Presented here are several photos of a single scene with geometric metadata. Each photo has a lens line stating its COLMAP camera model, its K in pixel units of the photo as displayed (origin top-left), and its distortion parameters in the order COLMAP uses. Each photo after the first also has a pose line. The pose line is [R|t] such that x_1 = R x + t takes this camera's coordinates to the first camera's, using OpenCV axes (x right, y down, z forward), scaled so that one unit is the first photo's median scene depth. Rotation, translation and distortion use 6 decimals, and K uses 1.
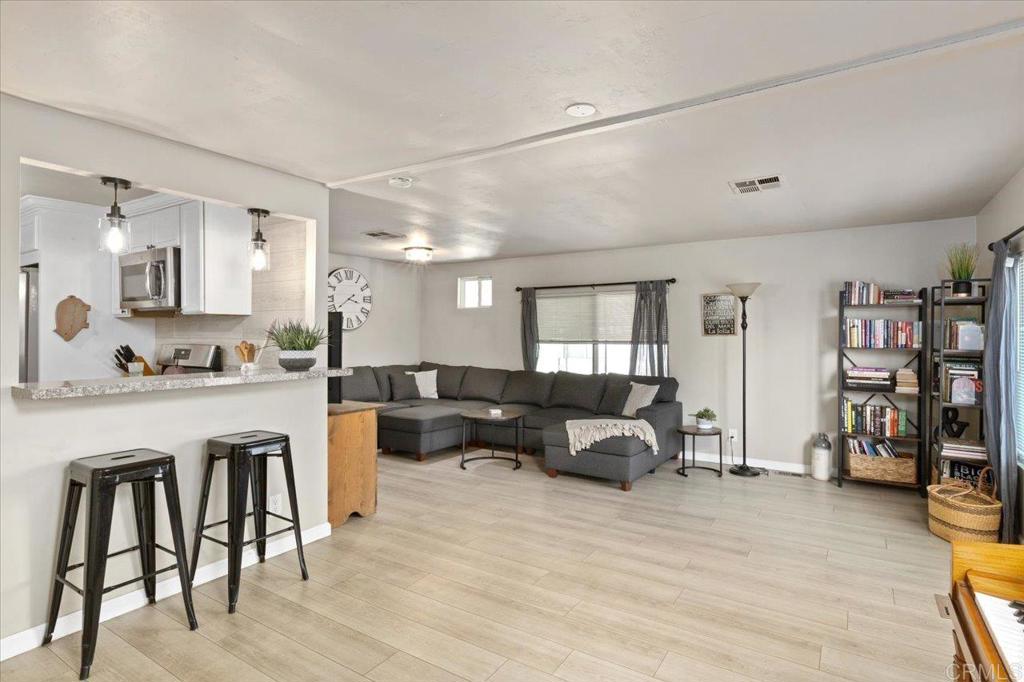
lens RADIAL K [[507.0, 0, 512.0], [0, 507.0, 341.0], [0, 0, 1]] dist [-0.000854, -0.000167]
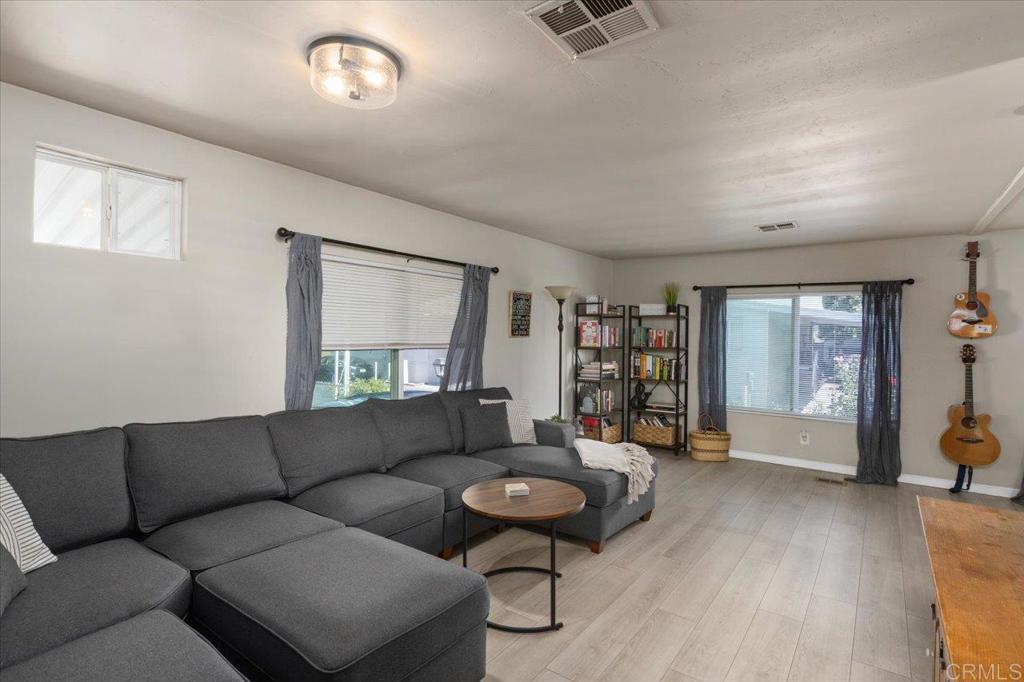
lens RADIAL K [[507.0, 0, 512.0], [0, 507.0, 341.0], [0, 0, 1]] dist [-0.000854, -0.000167]
pose [[0.082649, -0.013473, 0.996488, -0.516126], [0.001735, 0.999909, 0.013375, -0.015564], [-0.996577, 0.000624, 0.082665, 0.930616]]
